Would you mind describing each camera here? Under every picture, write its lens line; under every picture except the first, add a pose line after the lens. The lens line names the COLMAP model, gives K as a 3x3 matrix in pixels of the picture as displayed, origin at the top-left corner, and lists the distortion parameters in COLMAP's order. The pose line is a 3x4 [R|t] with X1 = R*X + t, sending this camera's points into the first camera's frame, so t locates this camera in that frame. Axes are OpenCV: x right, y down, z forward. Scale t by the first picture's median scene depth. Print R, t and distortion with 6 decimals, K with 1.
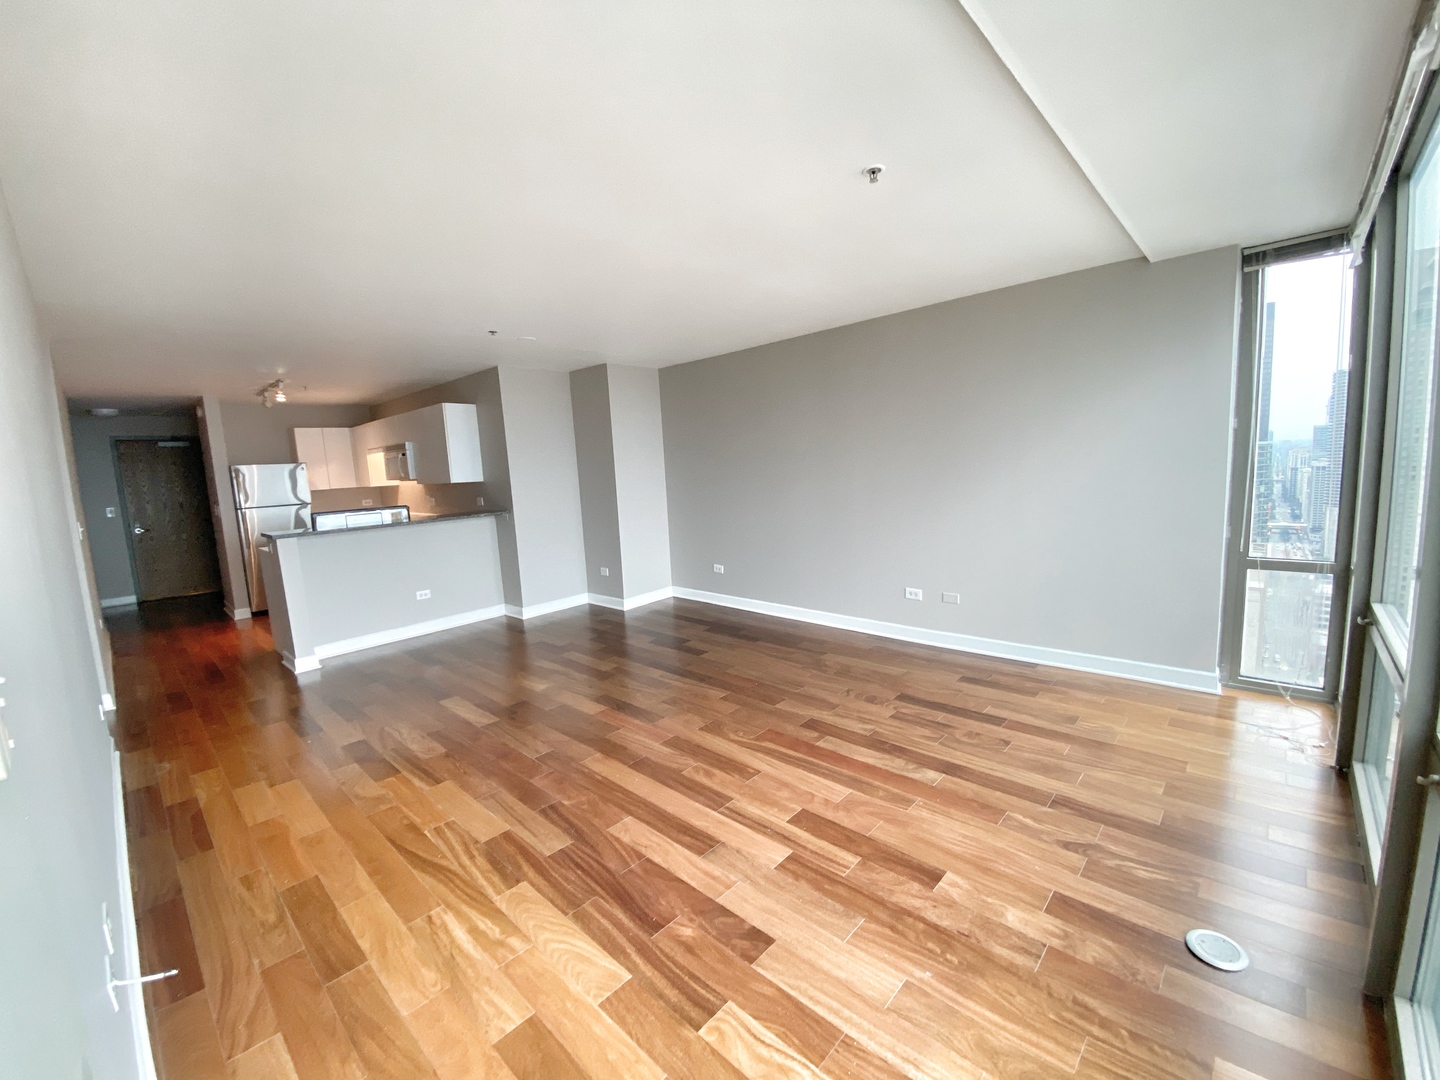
lens RADIAL K [[584.4, 0, 712.4], [0, 584.4, 520.3], [0, 0, 1]] dist [0.010704, -0.014412]
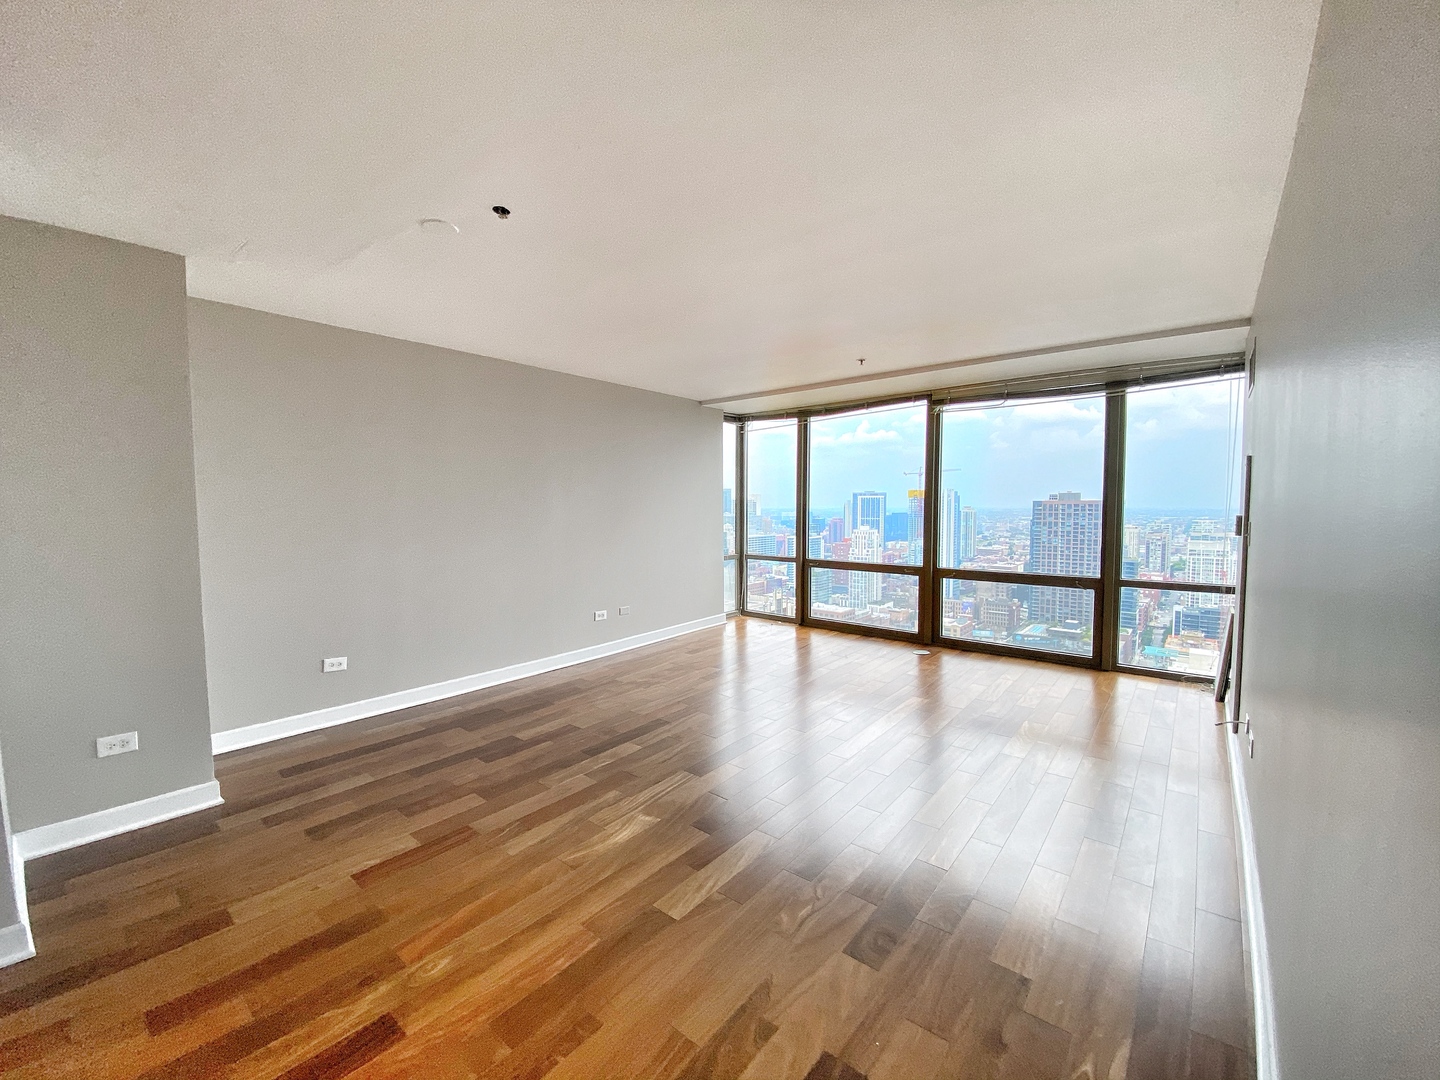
lens RADIAL K [[584.4, 0, 709.6], [0, 584.4, 538.8], [0, 0, 1]] dist [0.010704, -0.014412]
pose [[-0.060971, -0.003578, 0.998133, -1.320919], [0.108070, 0.994091, 0.010165, -0.028589], [-0.992272, 0.108488, -0.060224, 1.304320]]
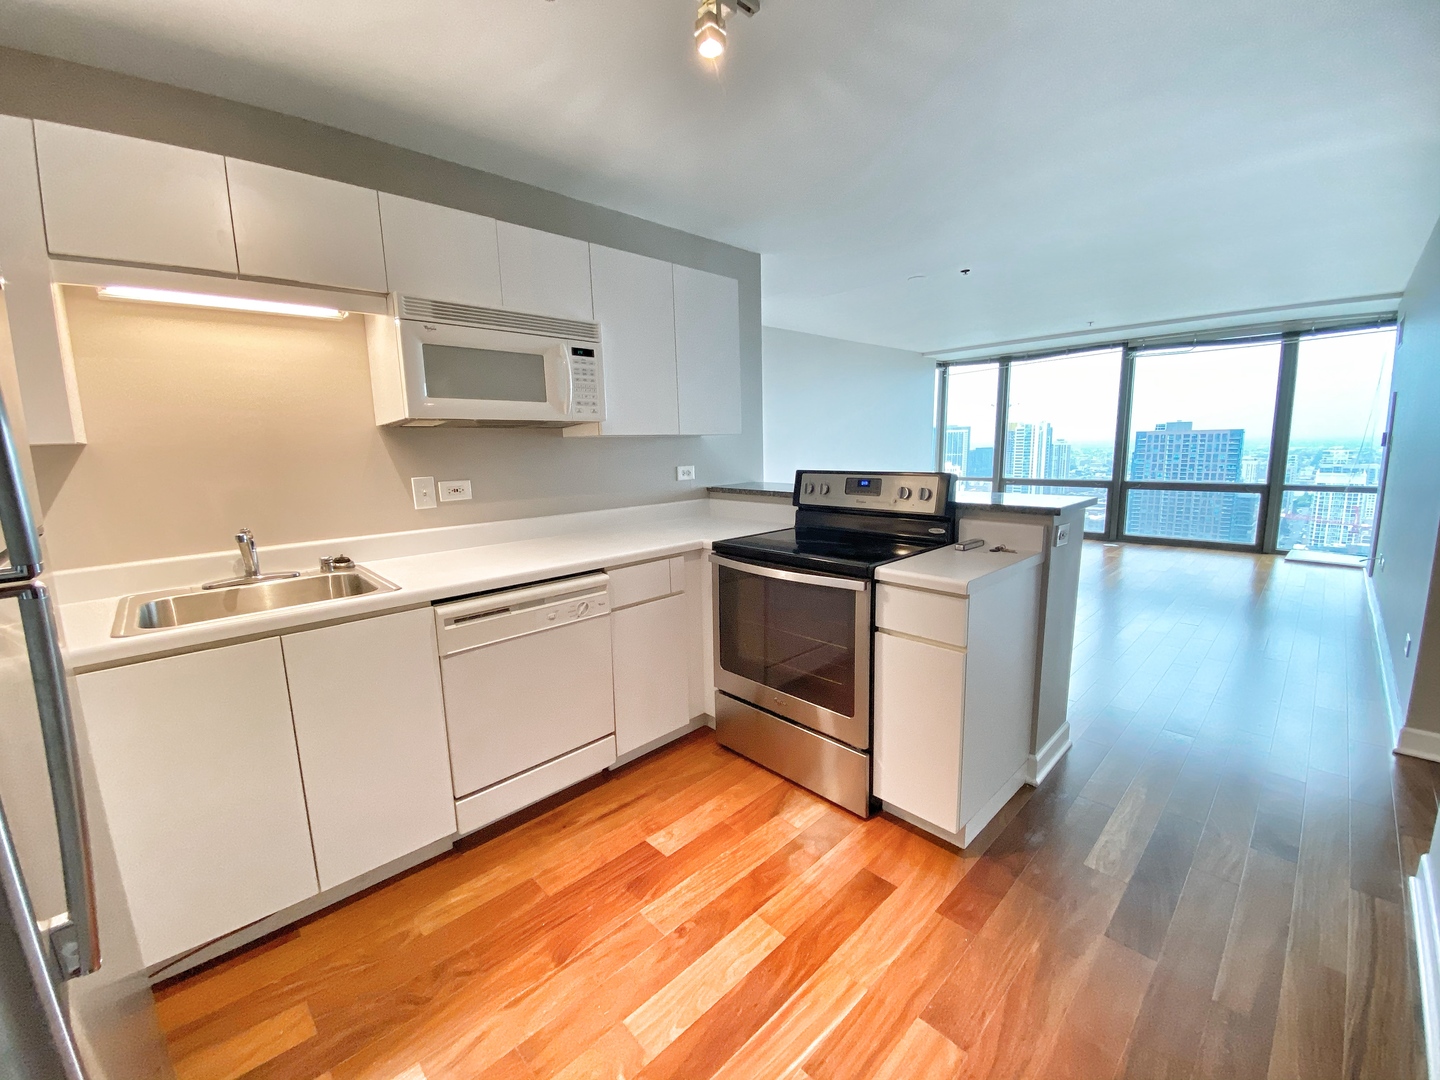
lens RADIAL K [[584.4, 0, 716.4], [0, 584.4, 535.8], [0, 0, 1]] dist [0.010704, -0.014412]
pose [[0.051734, -0.101095, 0.993531, -2.034948], [0.121729, 0.988083, 0.094202, -0.048063], [-0.991214, 0.116068, 0.063424, 2.051728]]
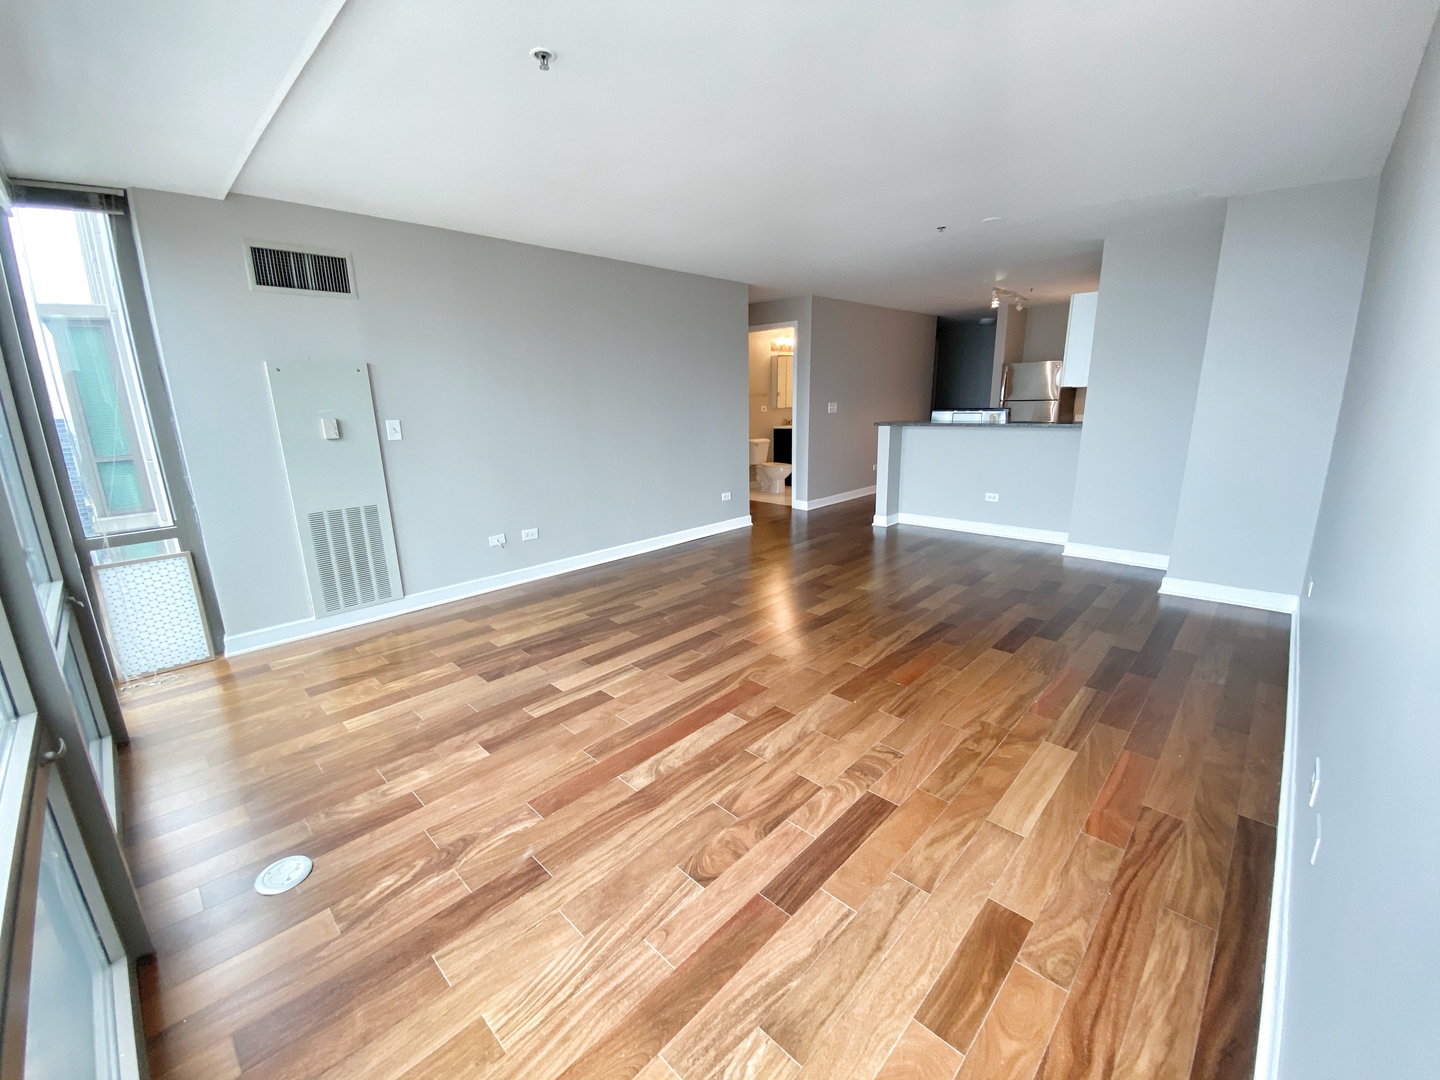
lens RADIAL K [[584.4, 0, 725.9], [0, 584.4, 539.3], [0, 0, 1]] dist [0.010704, -0.014412]
pose [[0.001496, 0.292170, -0.956365, 0.980435], [-0.079878, 0.953345, 0.291122, -0.127197], [0.996804, 0.075957, 0.024764, 0.992649]]
